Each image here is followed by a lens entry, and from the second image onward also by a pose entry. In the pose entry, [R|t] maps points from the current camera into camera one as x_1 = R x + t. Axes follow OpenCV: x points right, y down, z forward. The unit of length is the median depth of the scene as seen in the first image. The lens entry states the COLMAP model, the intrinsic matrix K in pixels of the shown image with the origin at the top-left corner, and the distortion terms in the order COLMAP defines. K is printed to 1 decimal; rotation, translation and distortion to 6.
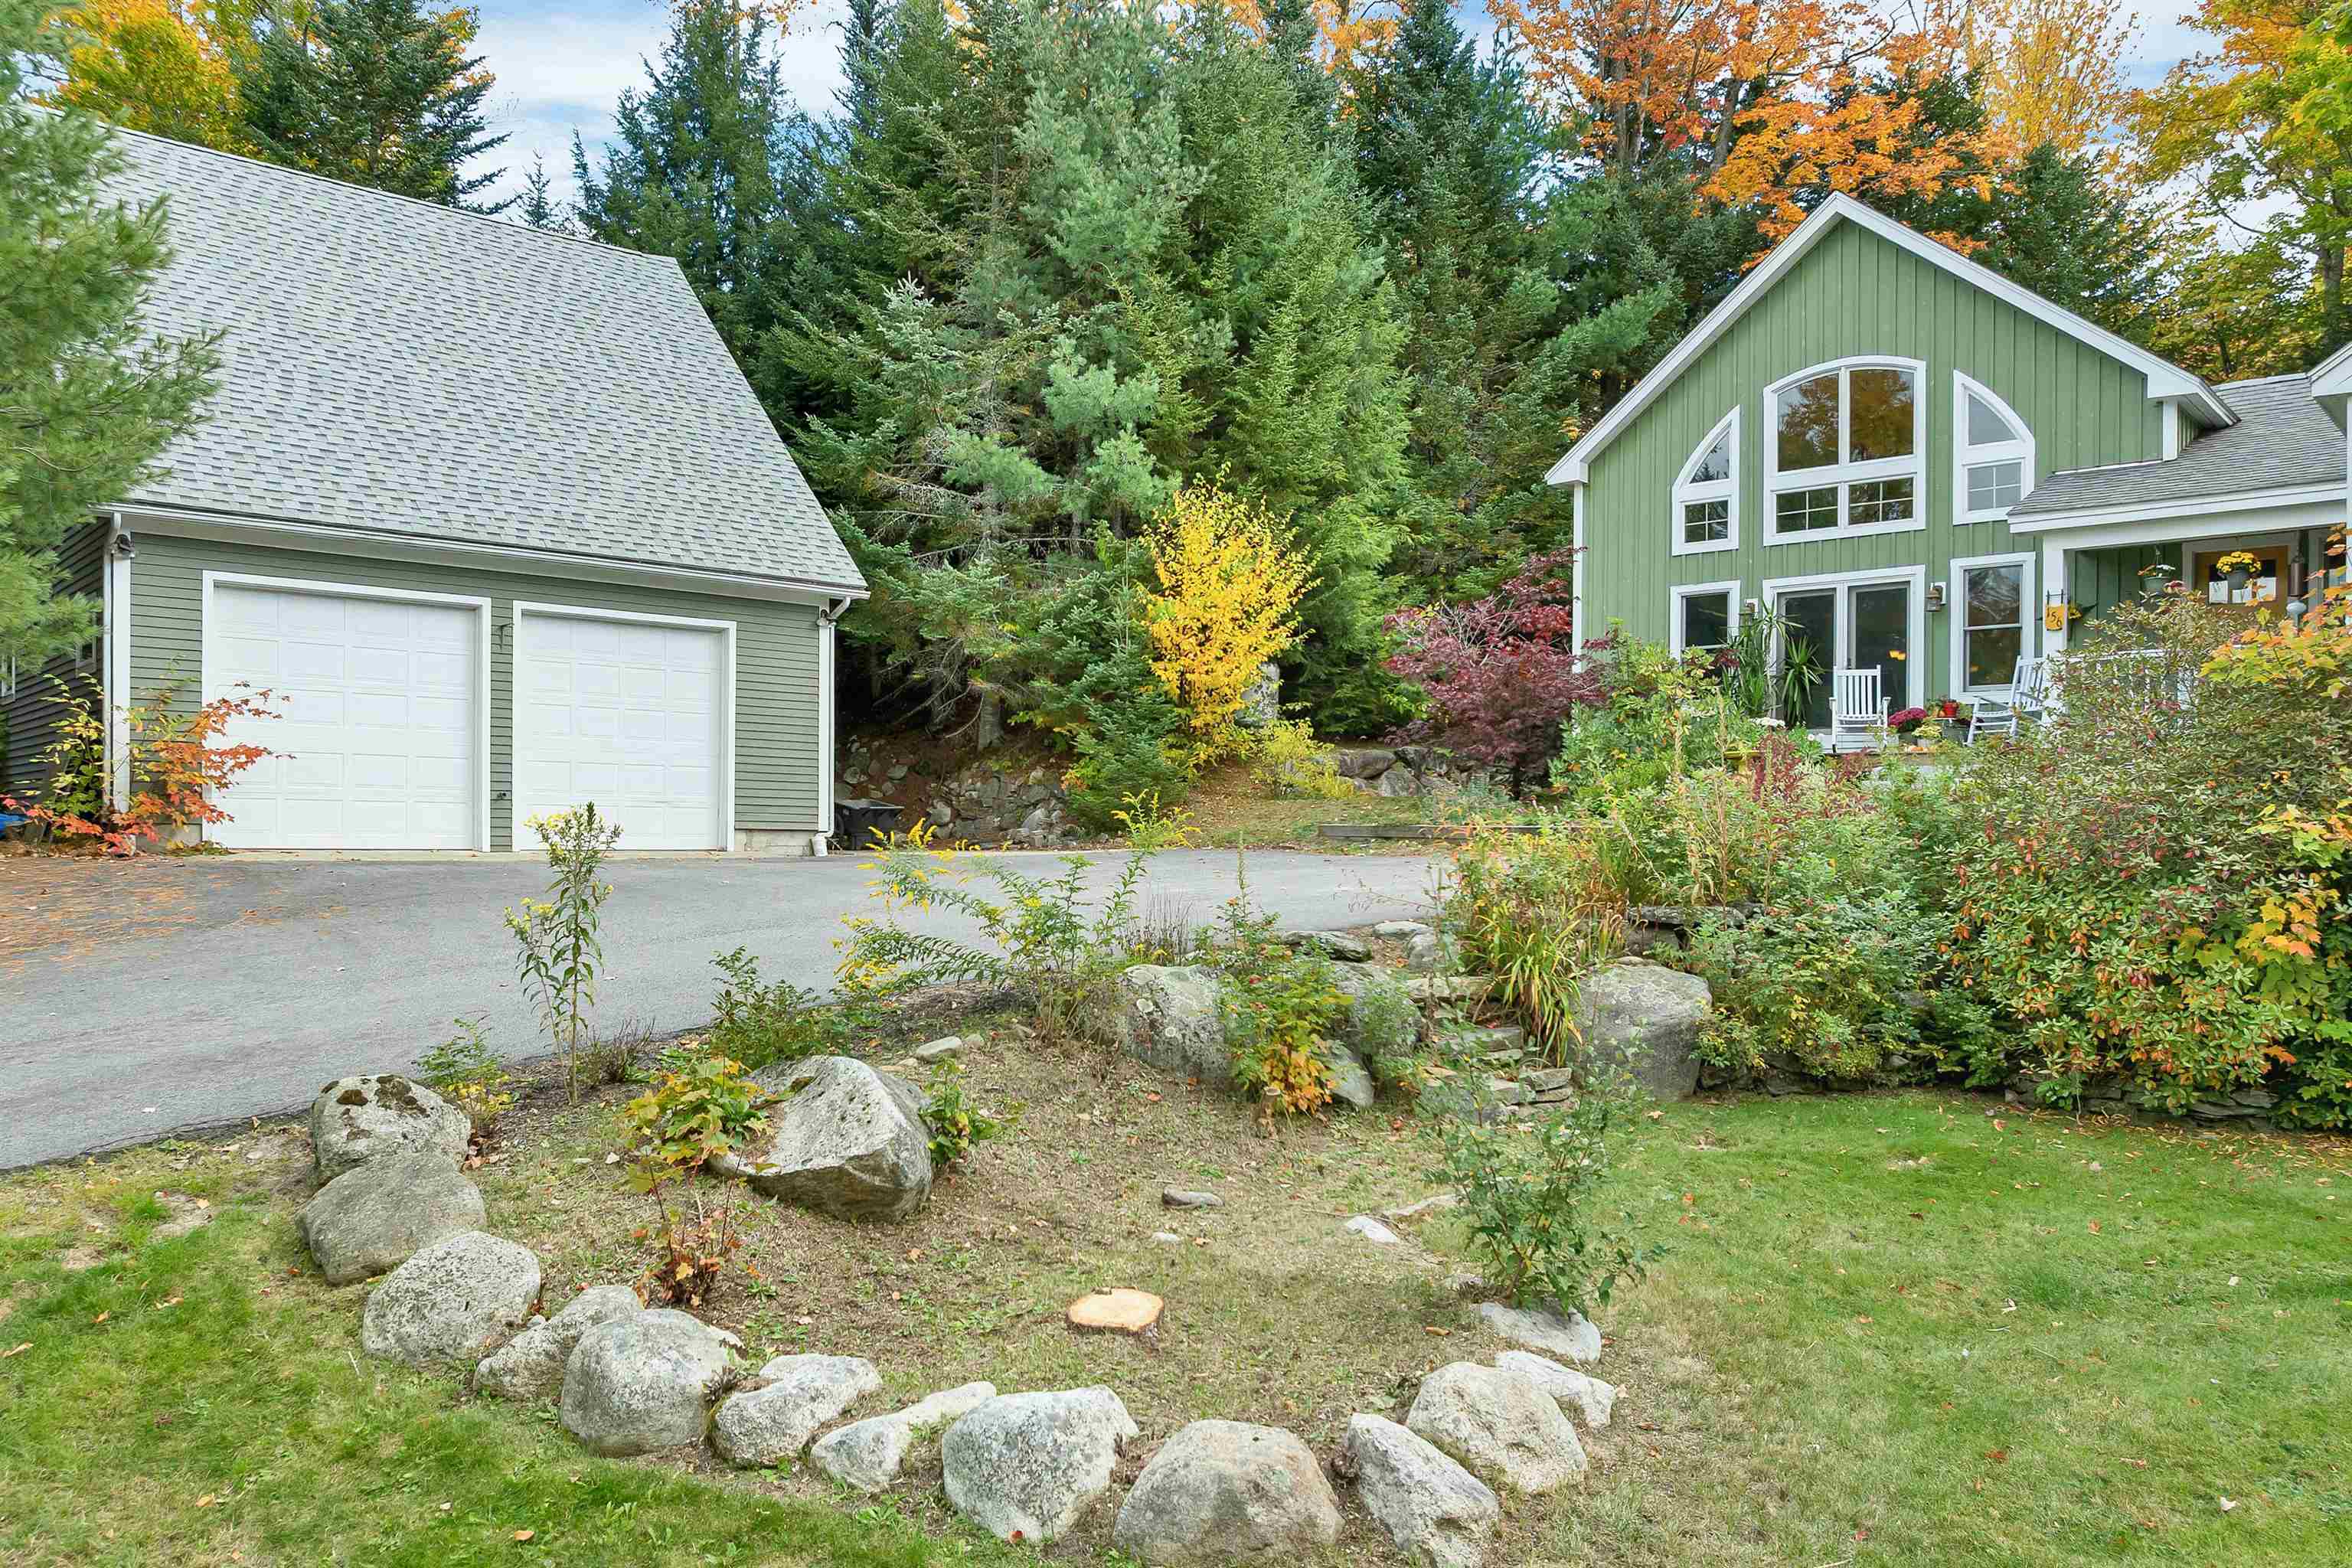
lens RADIAL K [[1725.6, 0, 1181.9], [0, 1725.6, 865.0], [0, 0, 1]] dist [-0.028927, -0.030344]
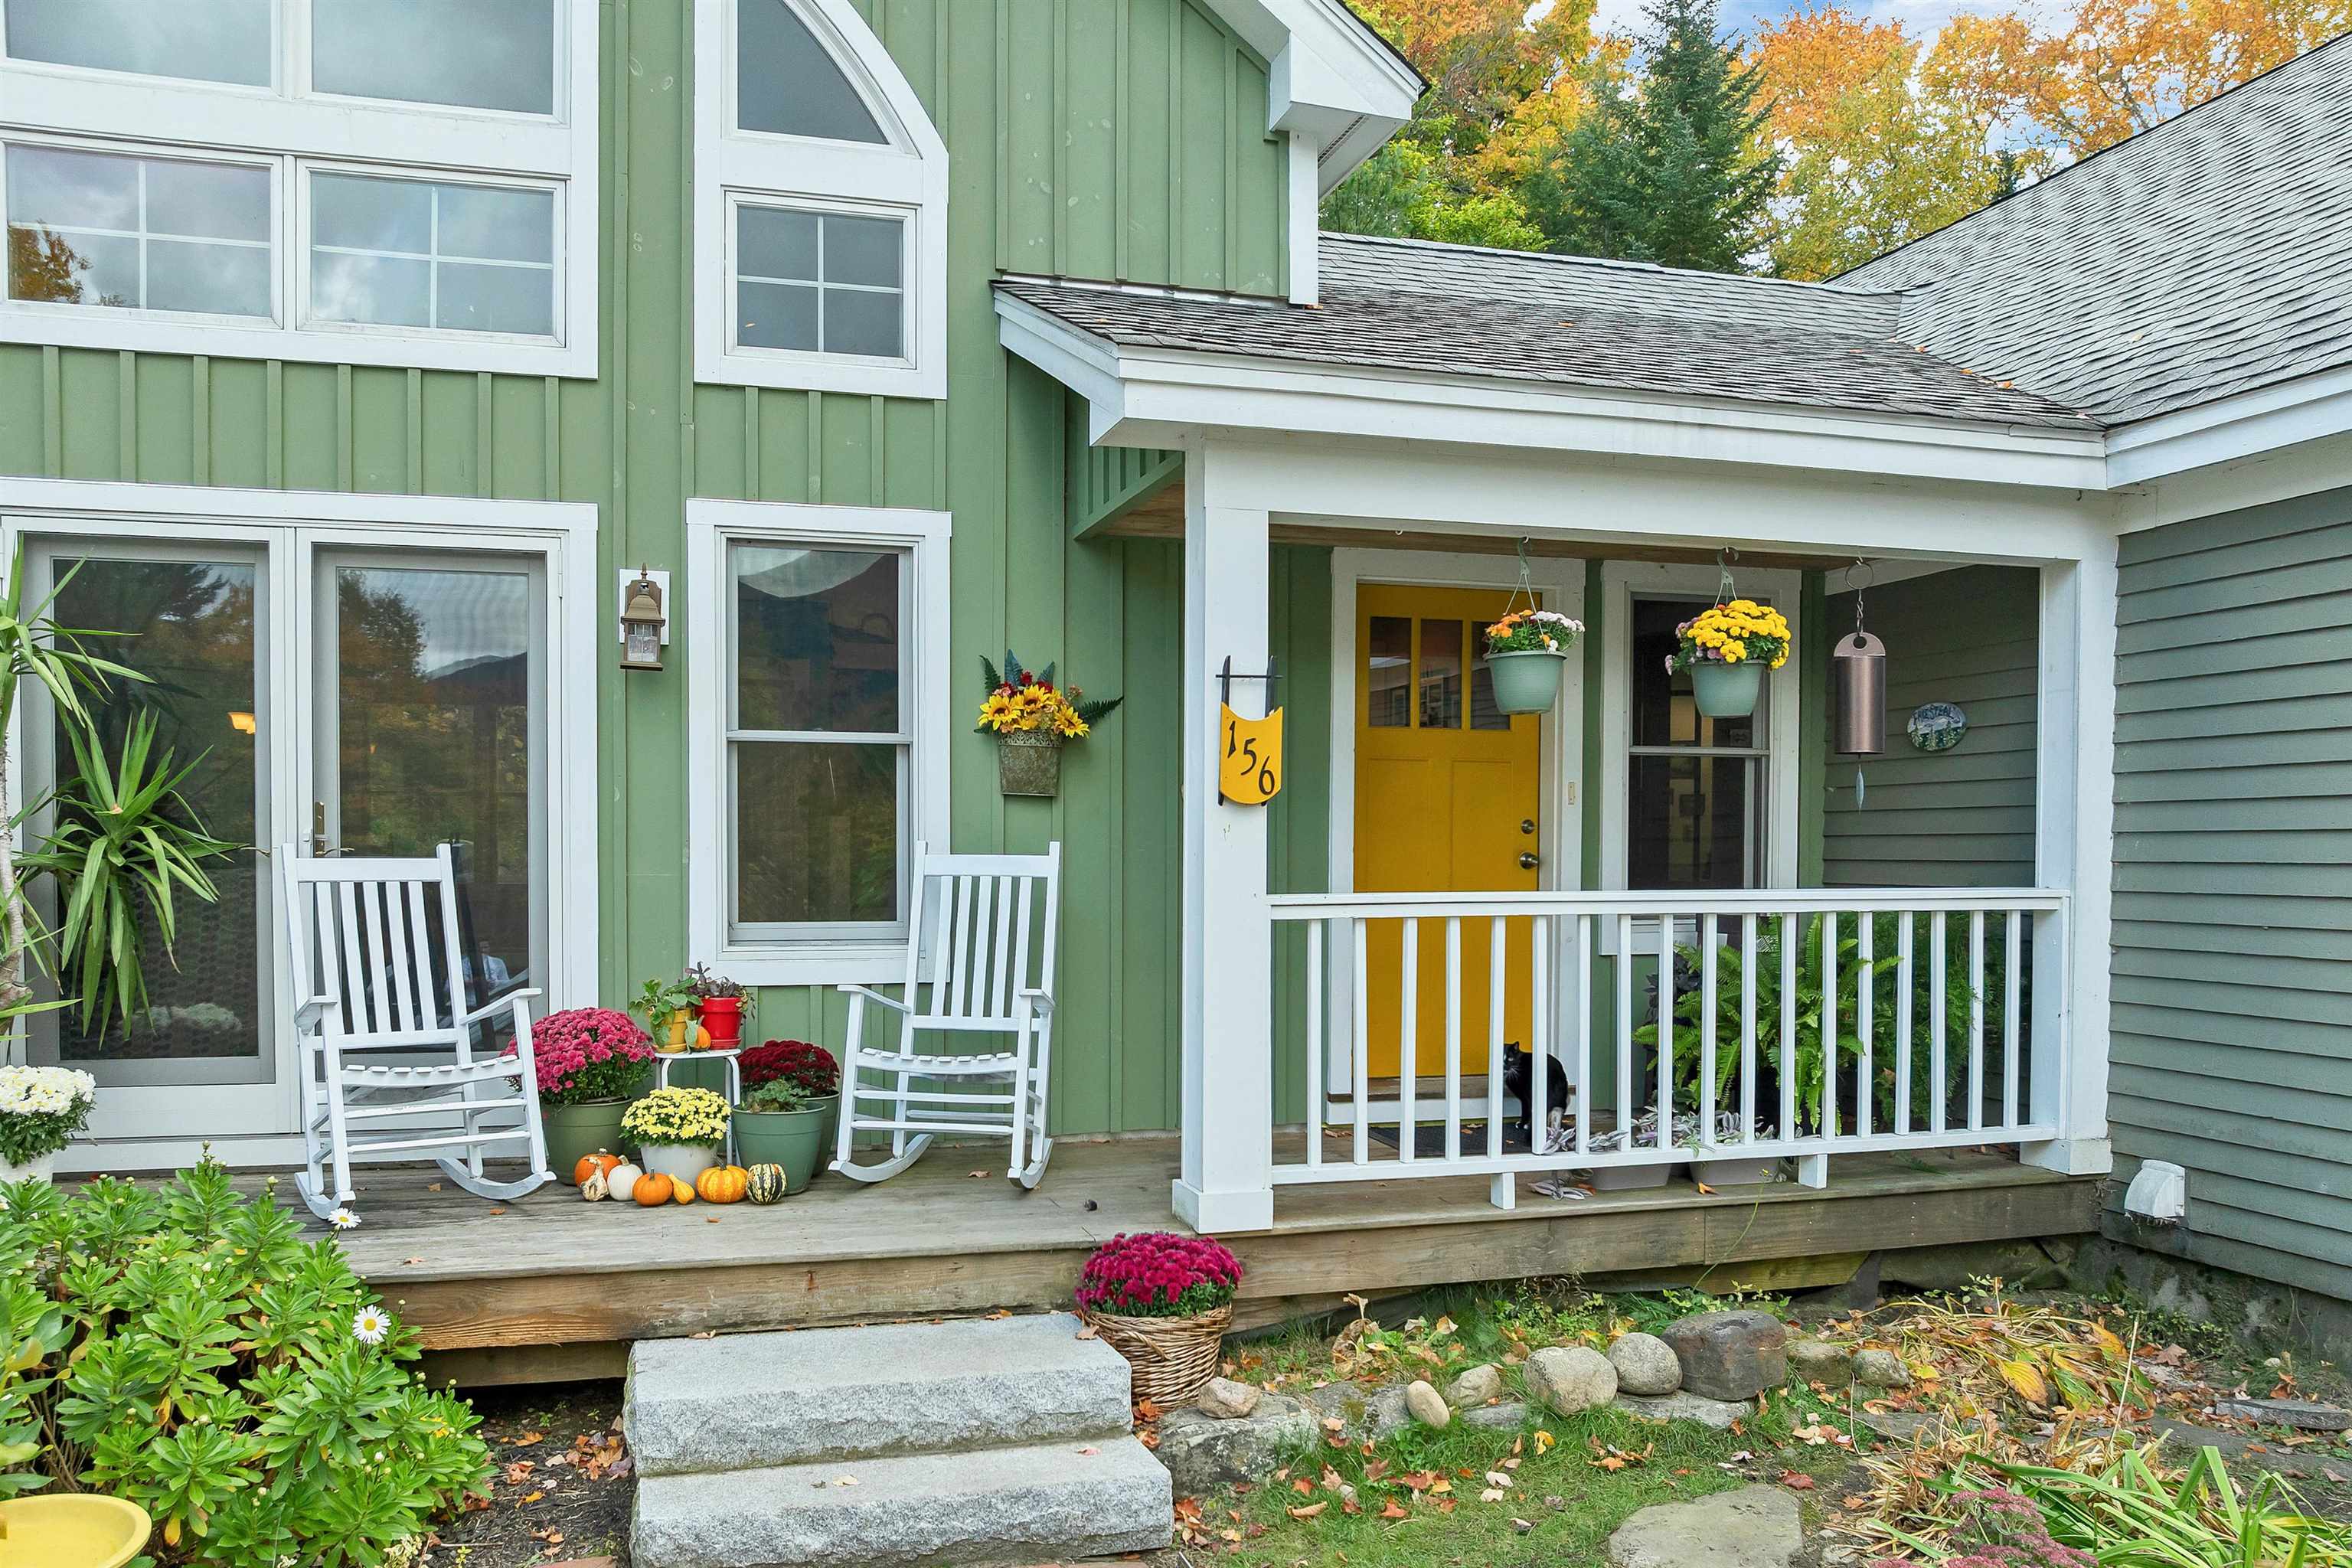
lens RADIAL K [[1756.8, 0, 1108.6], [0, 1756.8, 902.3], [0, 0, 1]] dist [-0.053268, -0.004743]
pose [[0.550086, -0.032091, 0.834491, 0.212602], [0.009142, 0.999433, 0.032408, -0.106326], [-0.835058, -0.010198, 0.550068, 0.697507]]
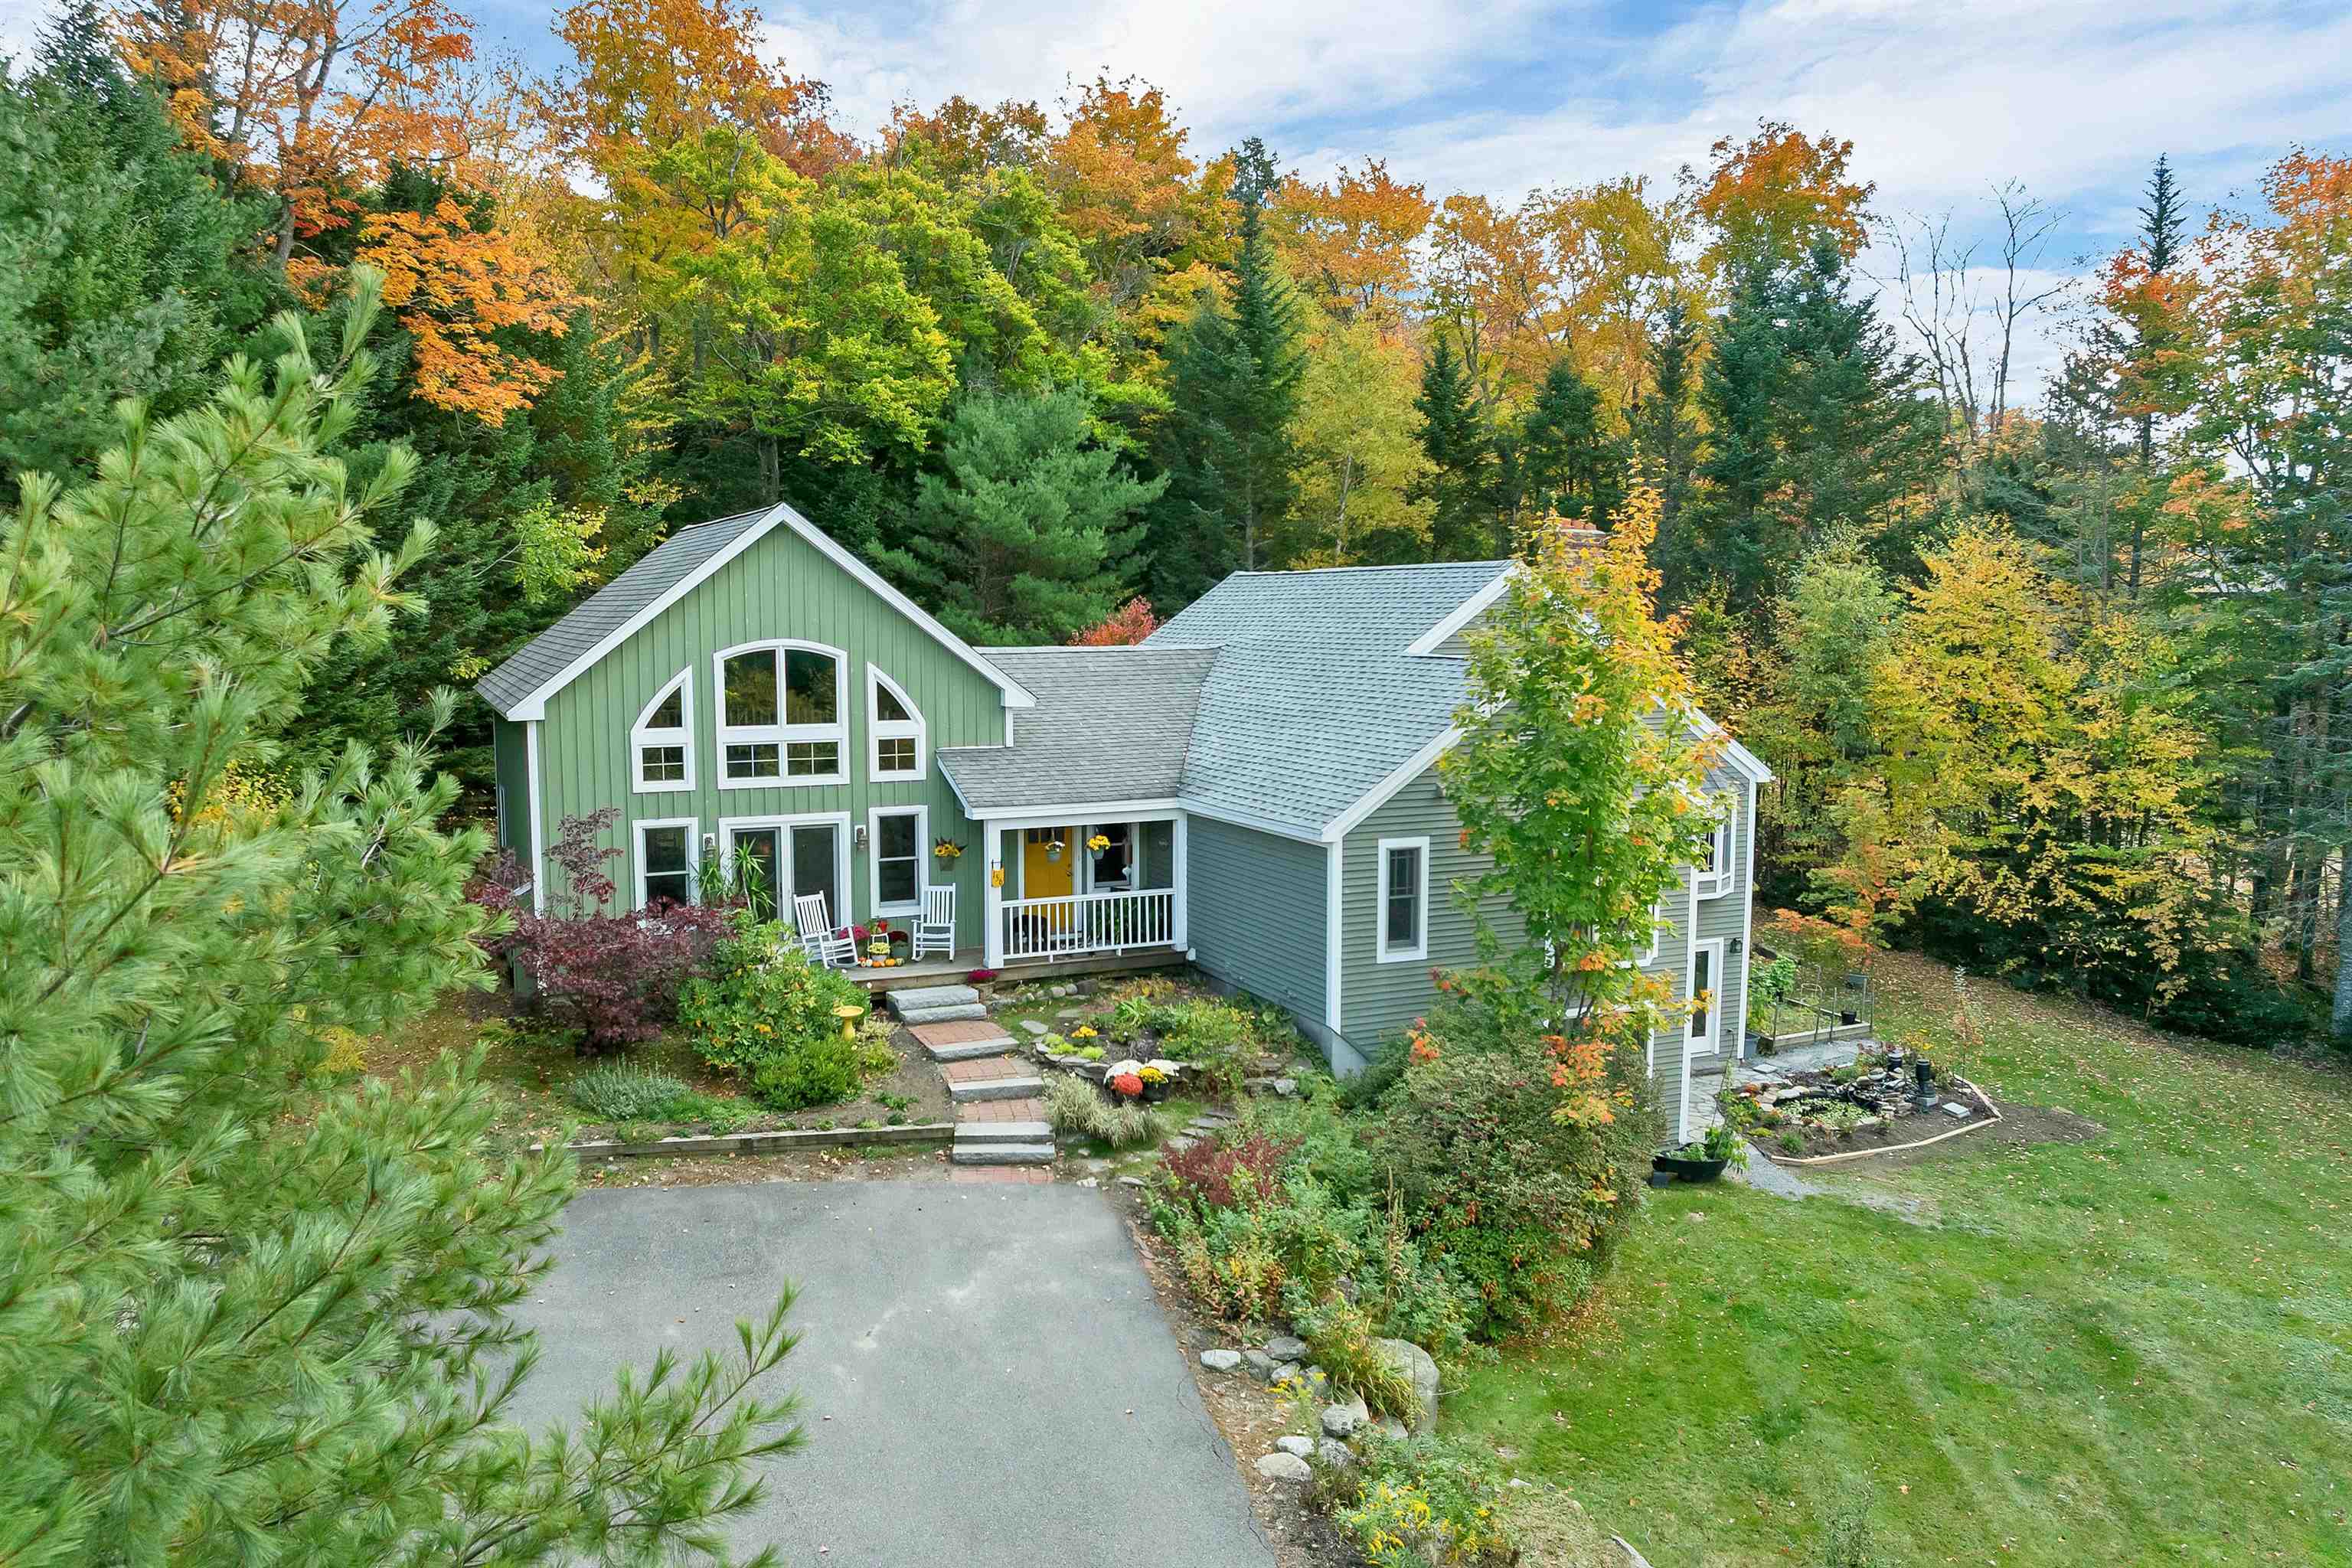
lens RADIAL K [[1628.2, 0, 1155.6], [0, 1628.2, 794.2], [0, 0, 1]] dist [-0.007366, -0.000061]
pose [[0.395736, -0.096844, 0.913244, -0.538469], [0.008721, 0.994776, 0.101711, -0.283580], [-0.918323, -0.032286, 0.394513, 0.280388]]
